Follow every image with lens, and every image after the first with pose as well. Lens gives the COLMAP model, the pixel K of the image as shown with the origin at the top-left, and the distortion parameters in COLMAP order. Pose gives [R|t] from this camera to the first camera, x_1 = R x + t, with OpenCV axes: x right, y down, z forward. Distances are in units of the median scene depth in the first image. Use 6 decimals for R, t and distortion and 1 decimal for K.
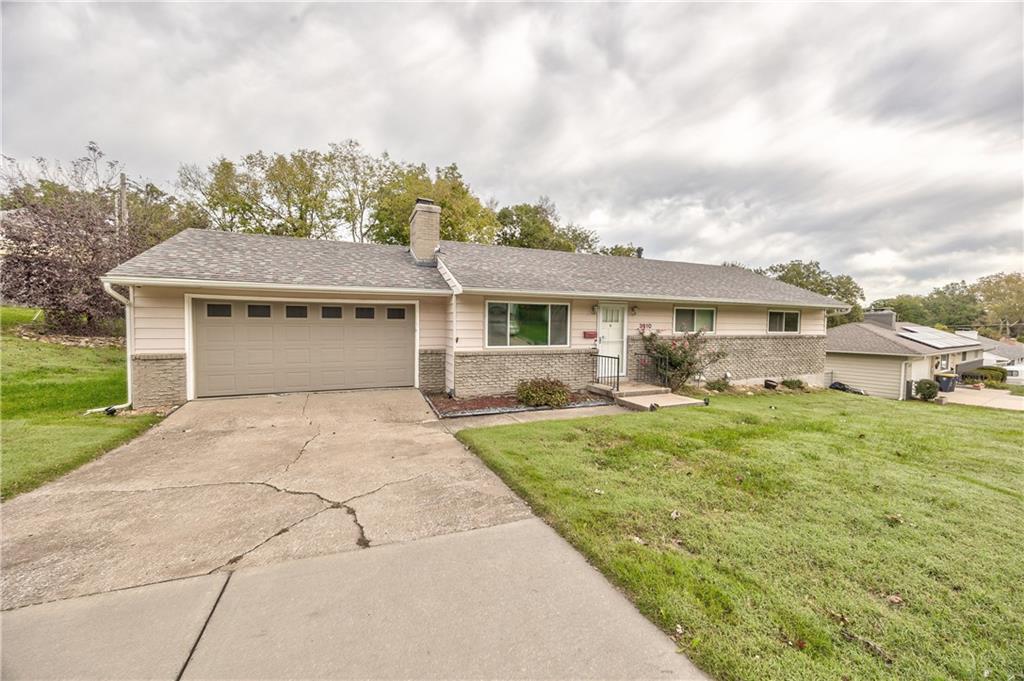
lens RADIAL K [[424.1, 0, 569.0], [0, 424.1, 341.6], [0, 0, 1]] dist [-0.016431, -0.000373]
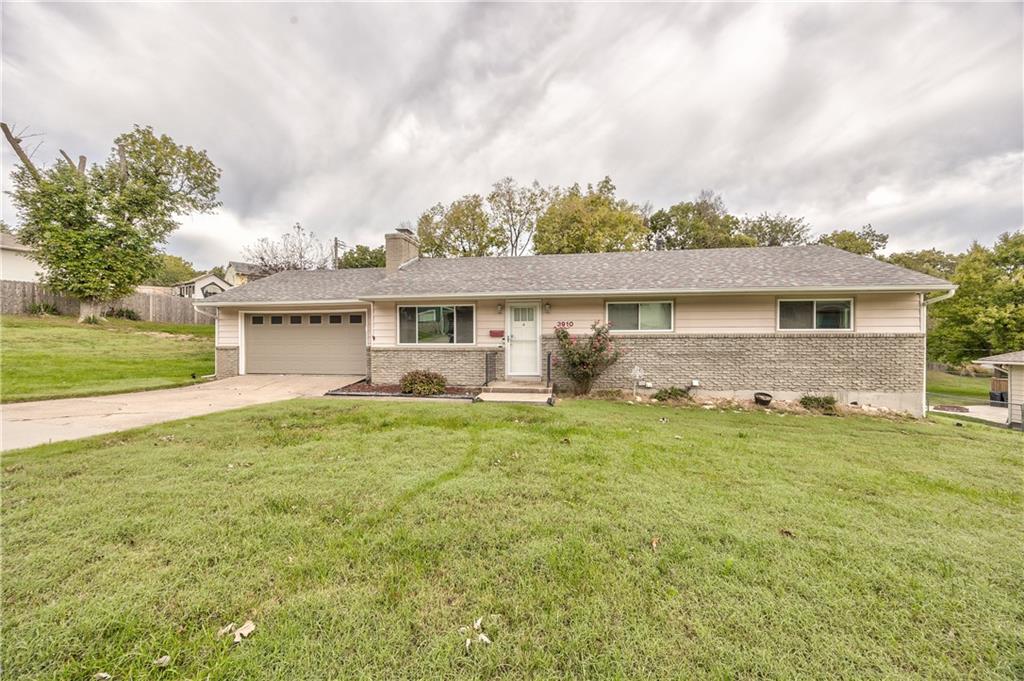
lens RADIAL K [[424.1, 0, 569.0], [0, 424.1, 341.6], [0, 0, 1]] dist [-0.016431, -0.000373]
pose [[0.820758, -0.003047, -0.571268, 0.714606], [-0.009007, 0.999792, -0.018273, 0.018587], [0.571205, 0.020143, 0.820560, 0.231820]]
